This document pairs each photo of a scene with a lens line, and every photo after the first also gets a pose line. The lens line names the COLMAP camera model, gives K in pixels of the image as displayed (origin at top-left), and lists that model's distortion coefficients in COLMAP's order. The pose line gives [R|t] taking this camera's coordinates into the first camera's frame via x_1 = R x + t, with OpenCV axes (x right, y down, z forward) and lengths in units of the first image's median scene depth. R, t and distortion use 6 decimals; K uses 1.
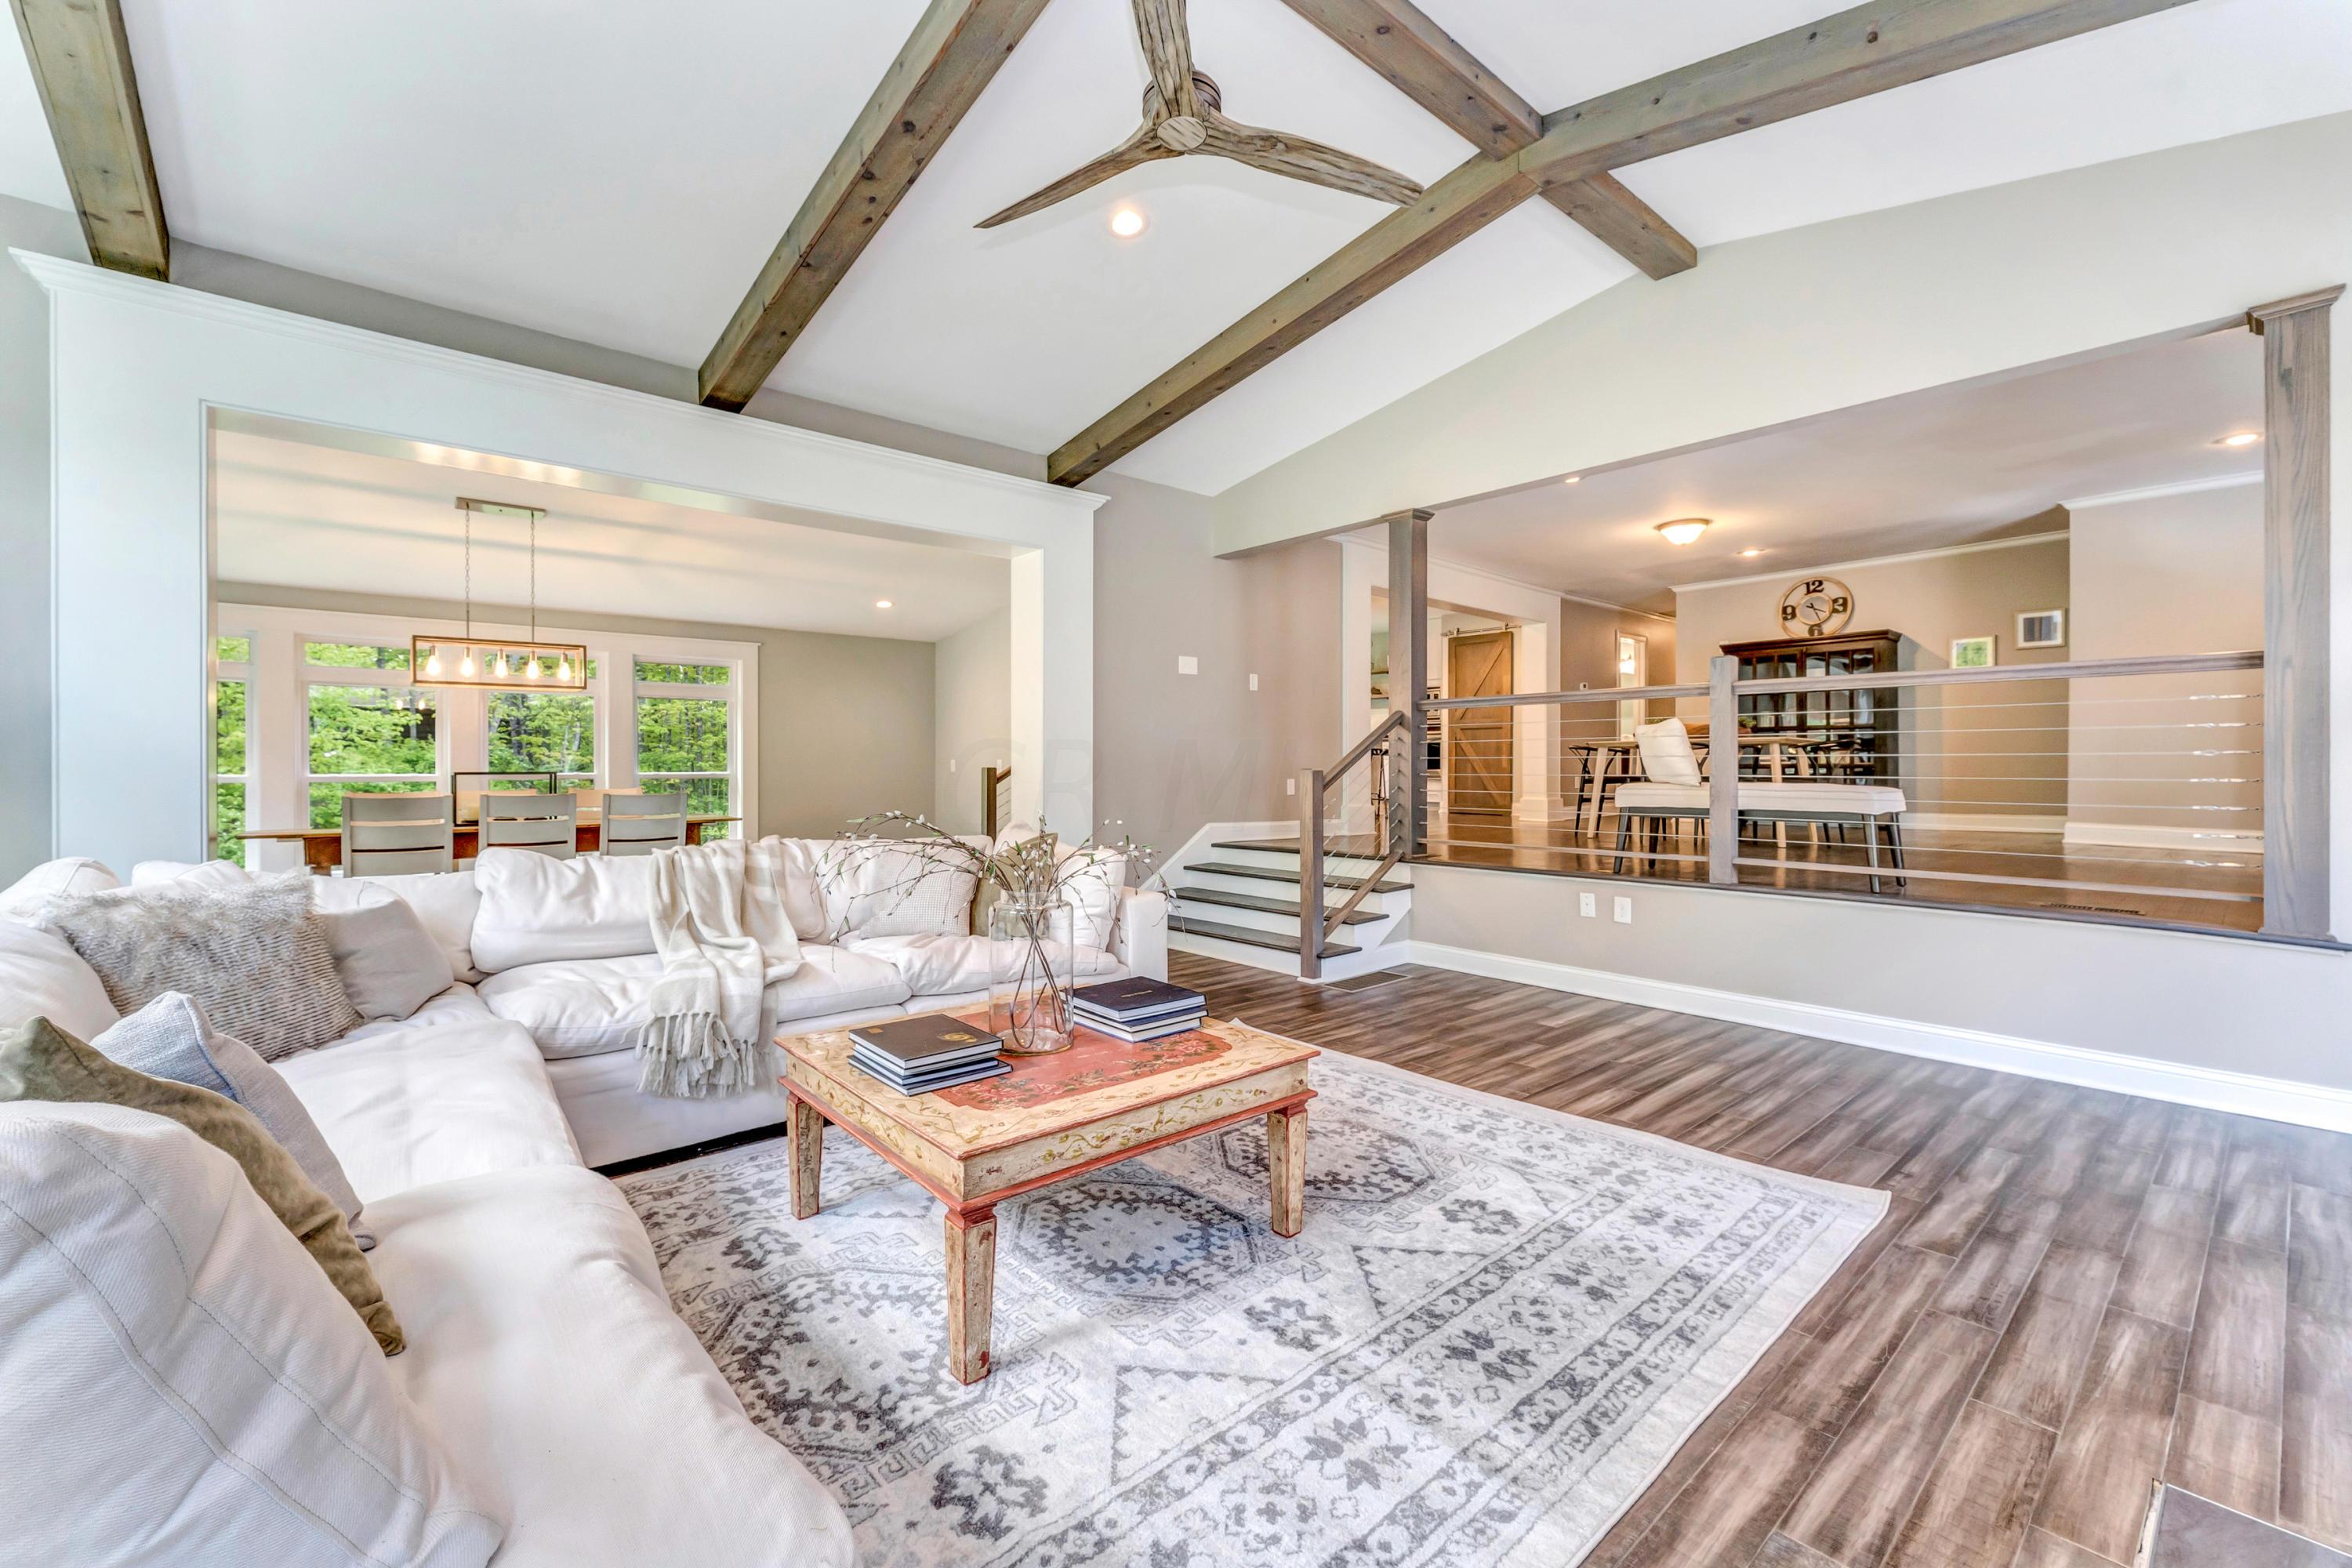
lens RADIAL K [[926.7, 0, 1181.8], [0, 926.7, 774.8], [0, 0, 1]] dist [-0.000611, -0.000011]
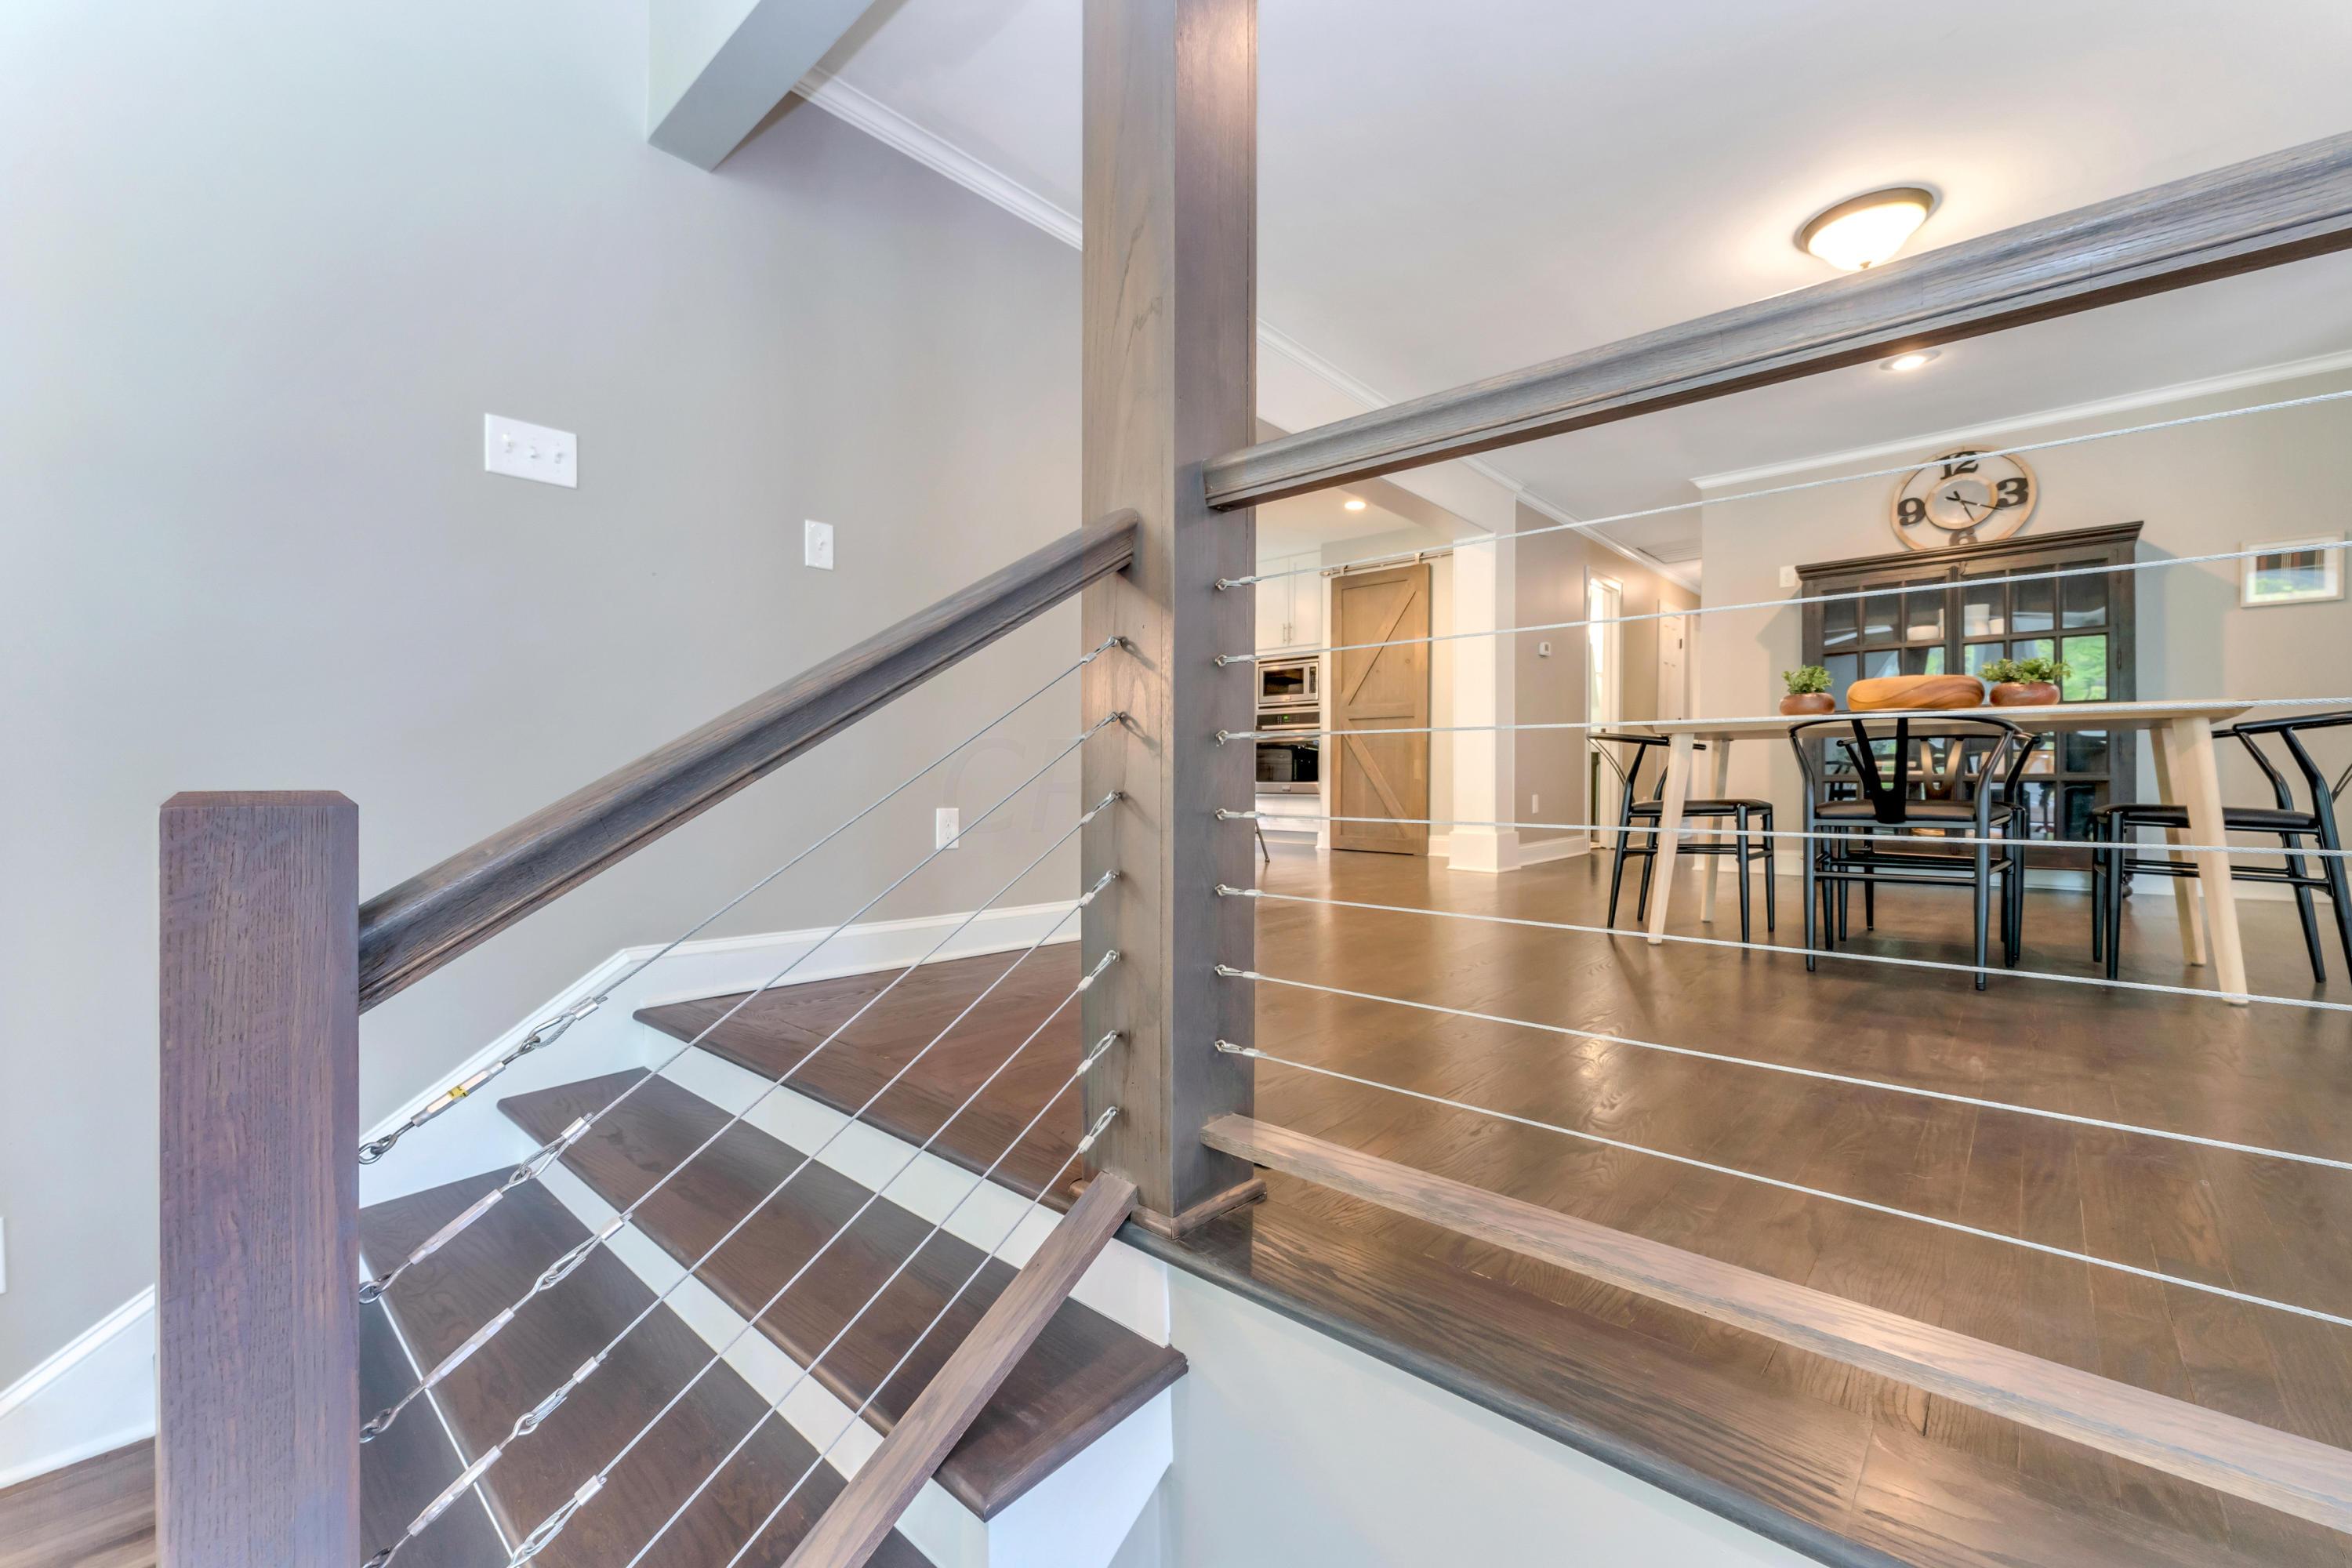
lens RADIAL K [[969.3, 0, 1176.7], [0, 969.3, 785.7], [0, 0, 1]] dist [-0.003954, -0.000682]
pose [[0.992034, 0.002212, 0.125953, 0.129448], [-0.002127, 0.999997, -0.000816, -0.003713], [-0.125955, 0.000542, 0.992036, 0.460487]]
